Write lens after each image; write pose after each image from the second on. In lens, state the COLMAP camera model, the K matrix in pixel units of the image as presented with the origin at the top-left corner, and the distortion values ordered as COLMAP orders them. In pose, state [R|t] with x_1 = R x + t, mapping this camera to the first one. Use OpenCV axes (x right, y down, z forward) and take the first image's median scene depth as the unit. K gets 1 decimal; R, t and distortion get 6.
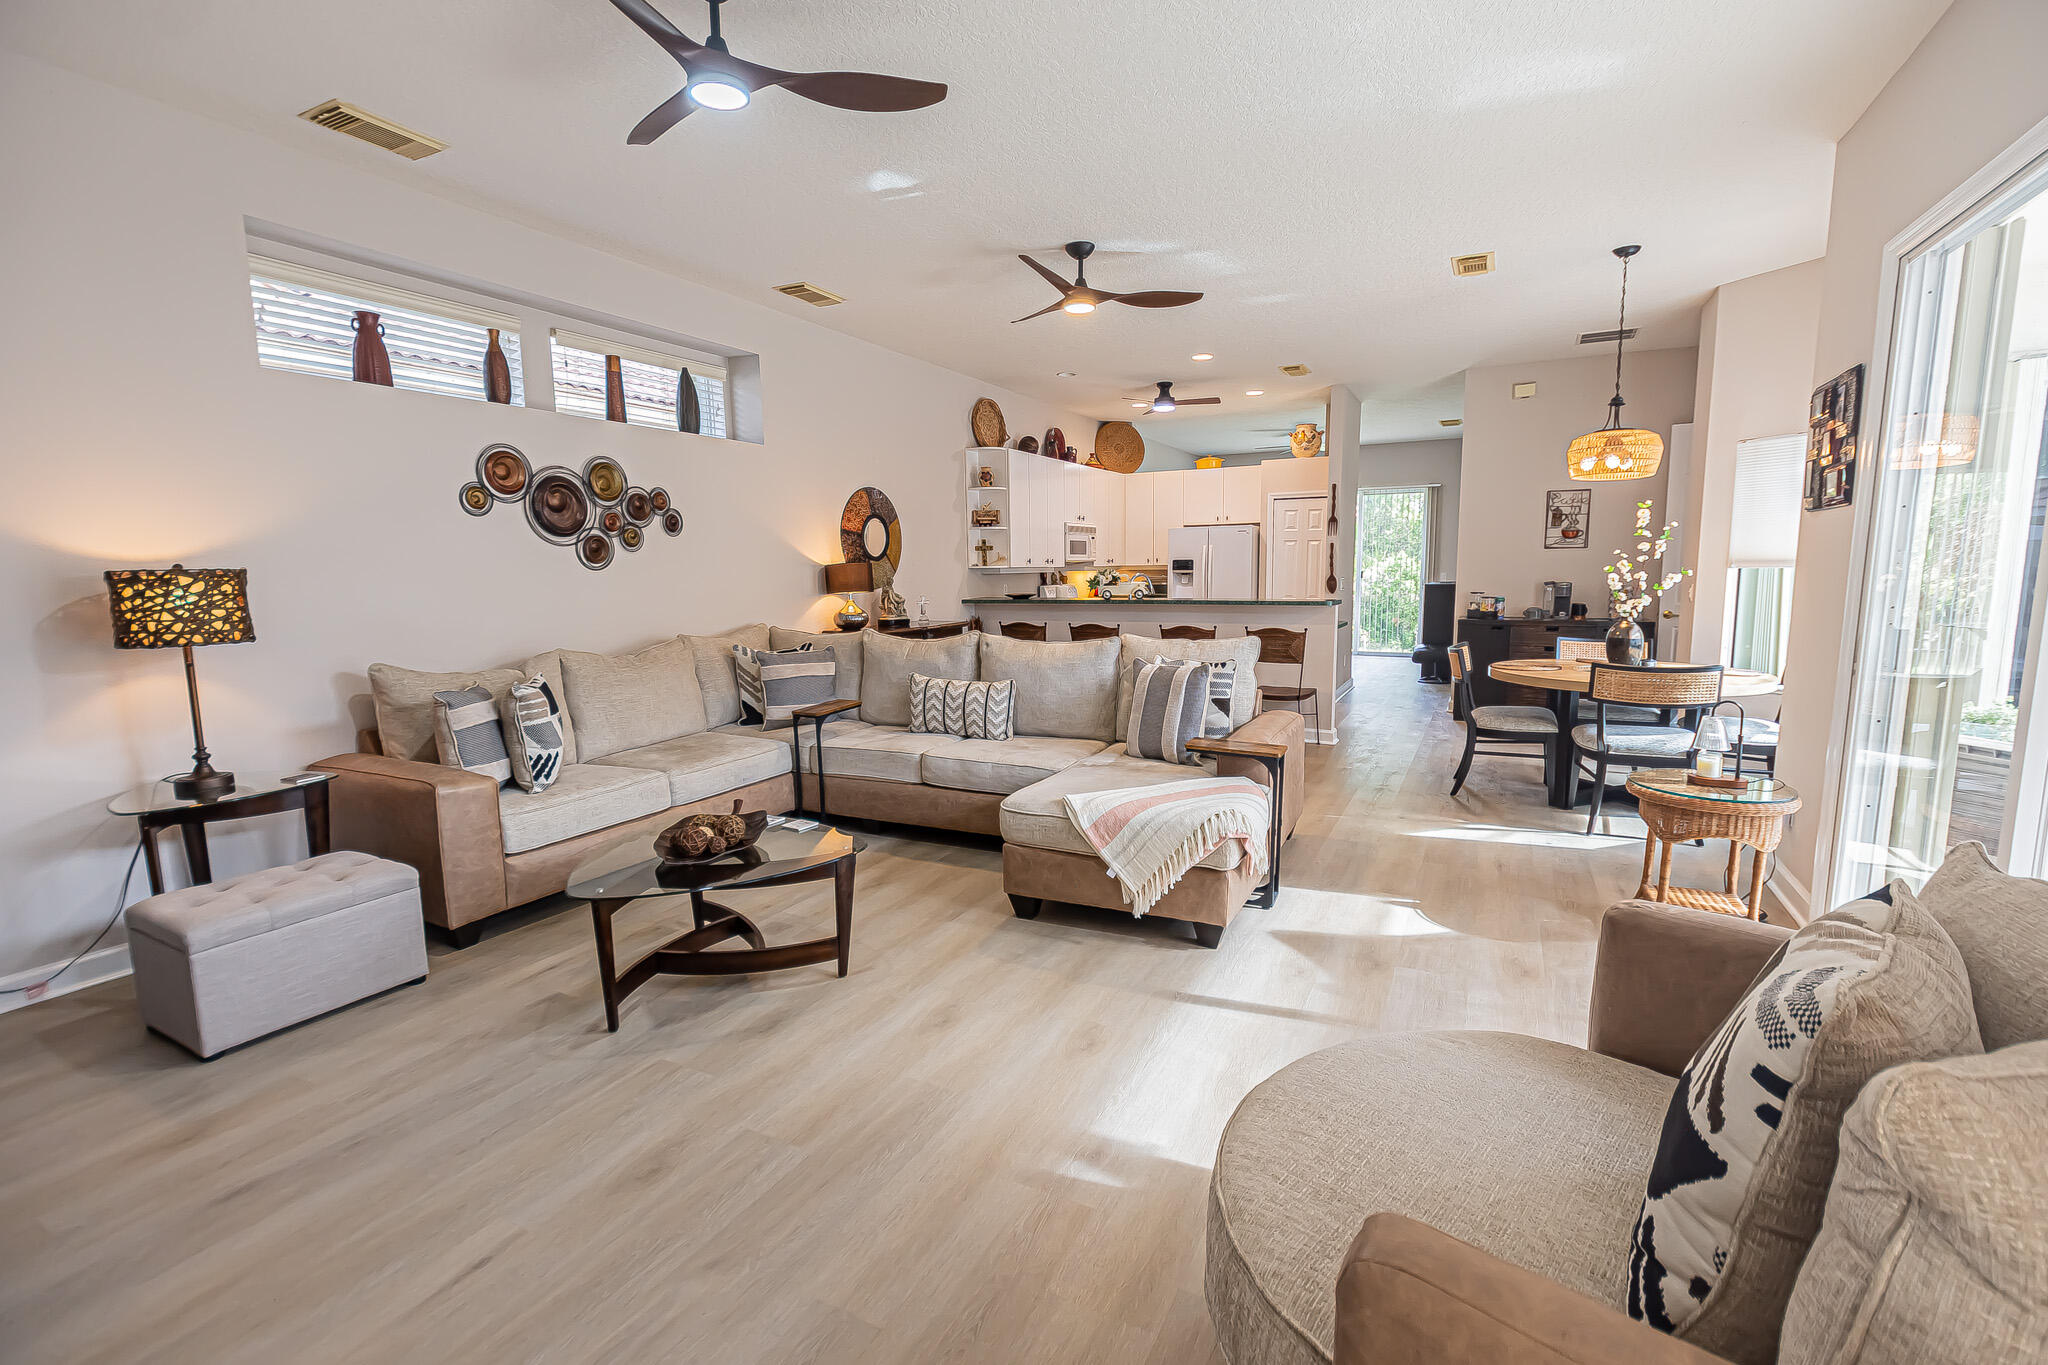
lens RADIAL K [[915.2, 0, 1030.4], [0, 915.2, 683.7], [0, 0, 1]] dist [0.020340, -0.018920]
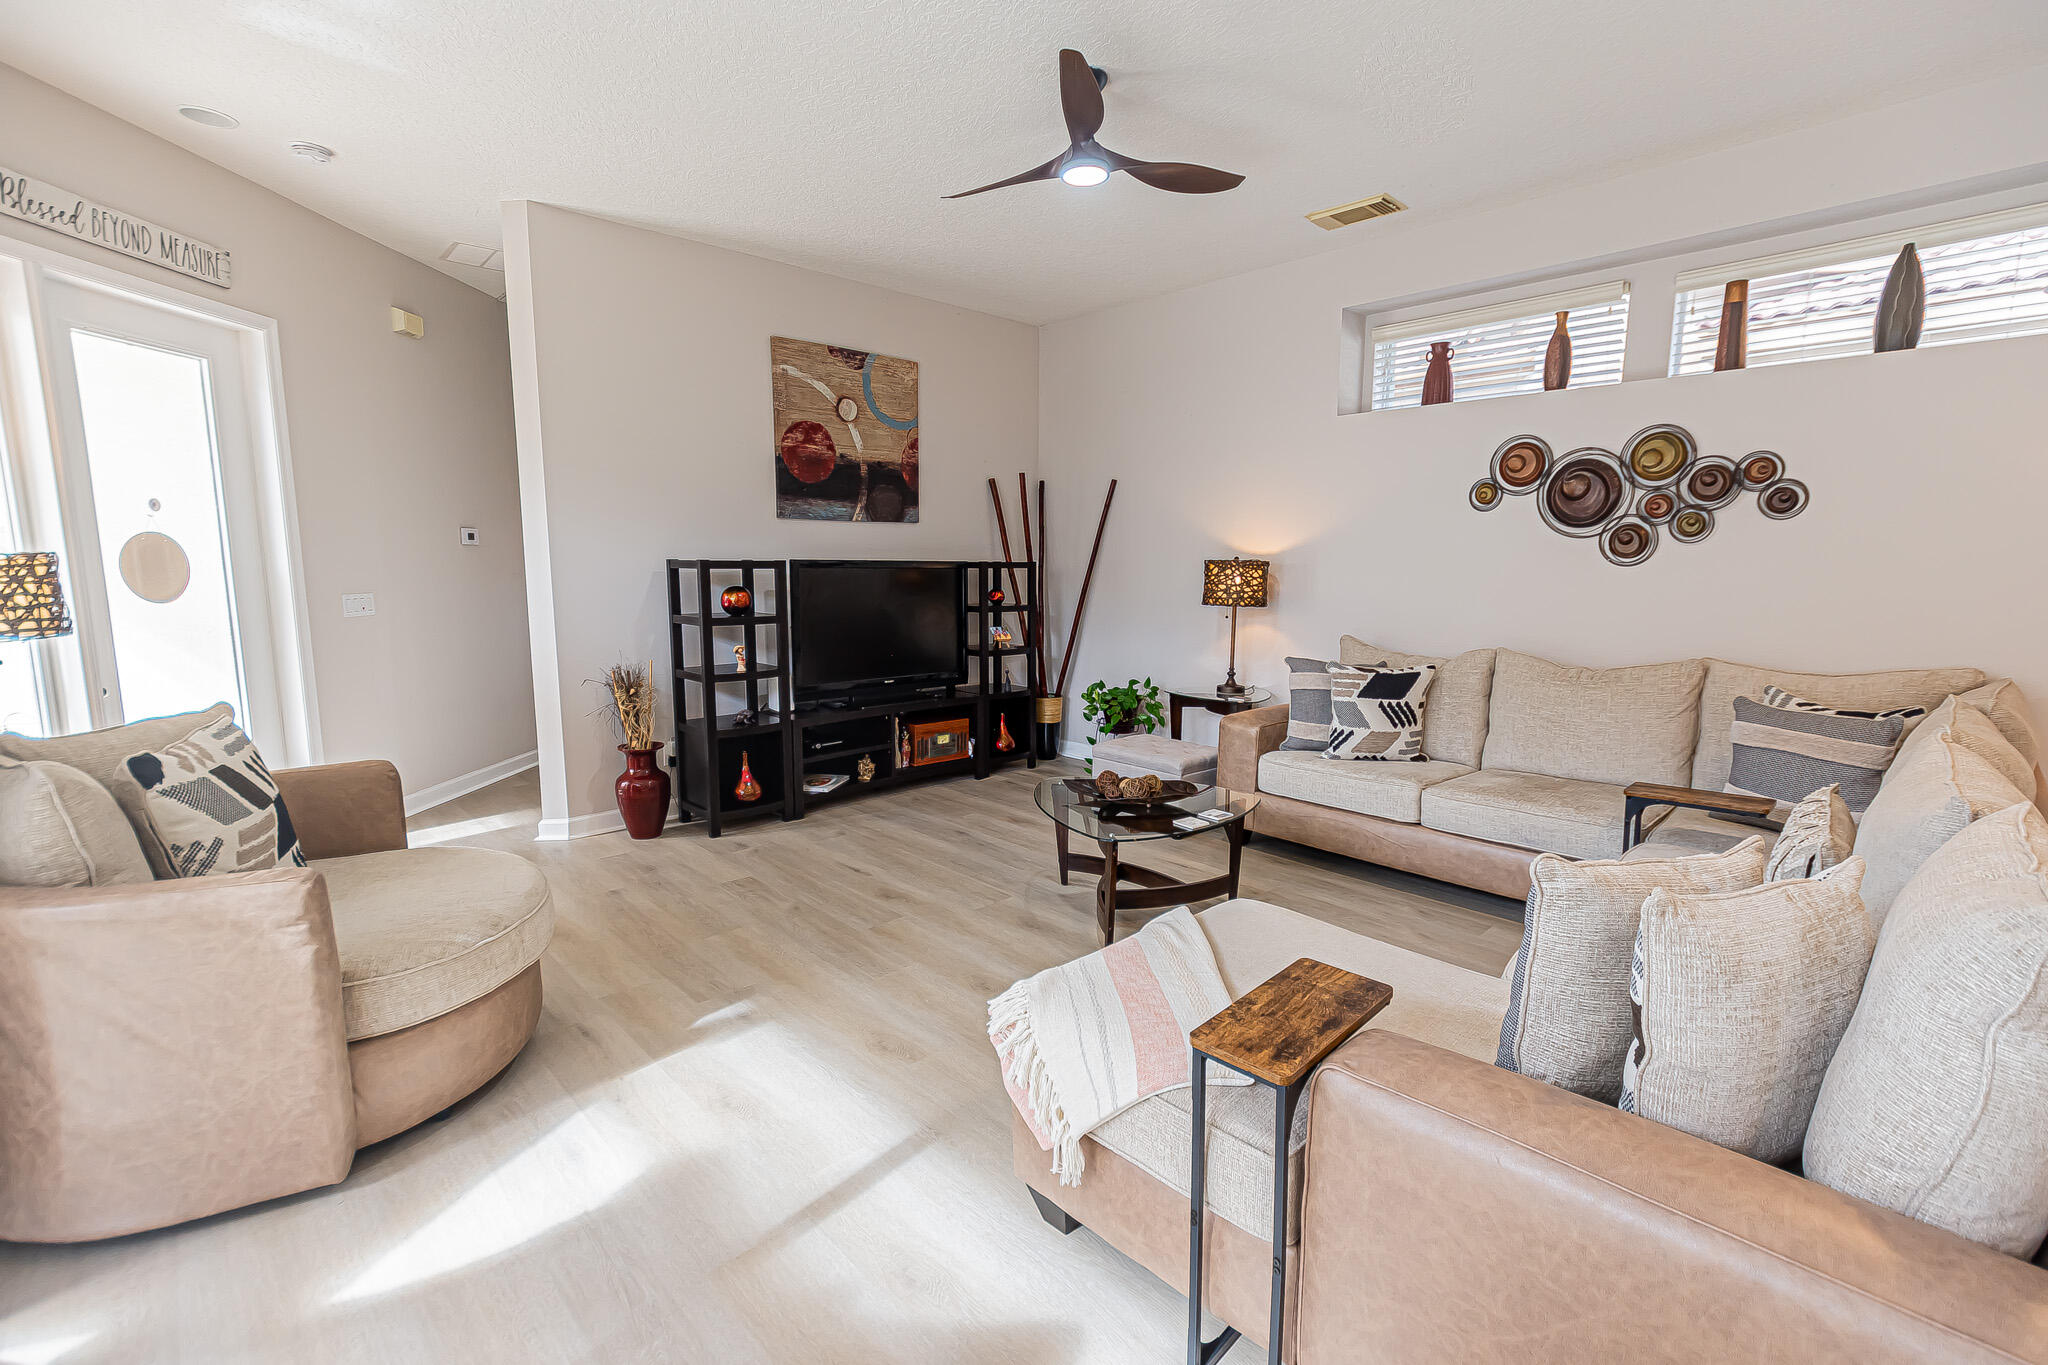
lens RADIAL K [[915.2, 0, 1030.4], [0, 915.2, 683.7], [0, 0, 1]] dist [0.020340, -0.018920]
pose [[-0.334193, 0.134219, -0.932899, 0.507699], [-0.124323, 0.974882, 0.184795, -0.109710], [0.934269, 0.177738, -0.309112, 0.795320]]
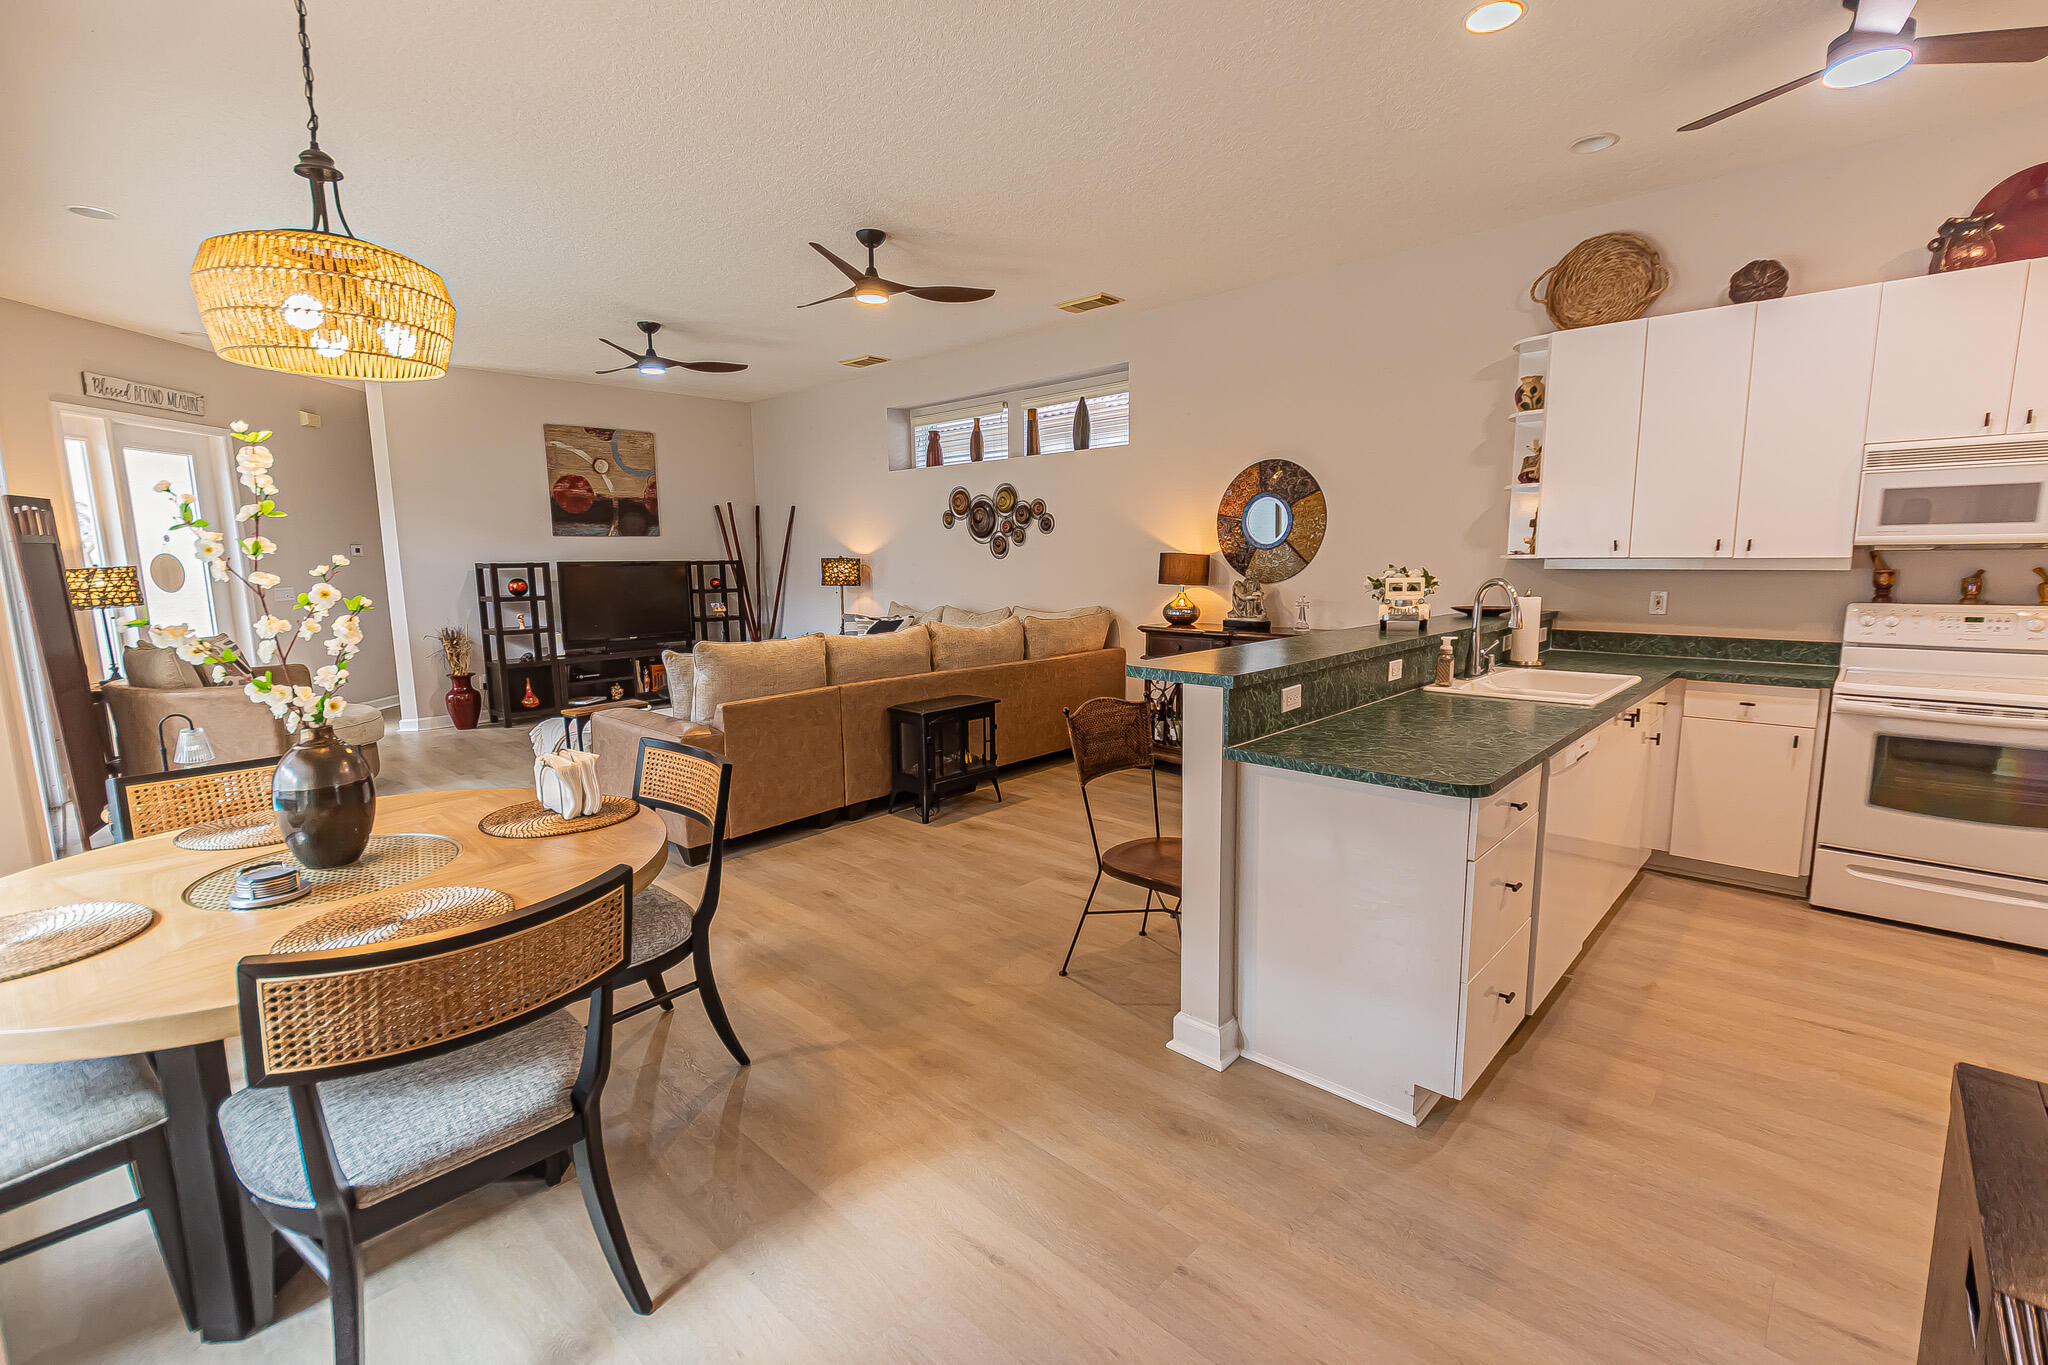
lens RADIAL K [[915.2, 0, 1030.4], [0, 915.2, 683.7], [0, 0, 1]] dist [0.020340, -0.018920]
pose [[-0.280151, 0.147792, -0.948511, 1.021195], [-0.110994, 0.976464, 0.184930, -0.214319], [0.953518, 0.157087, -0.257153, 1.515440]]
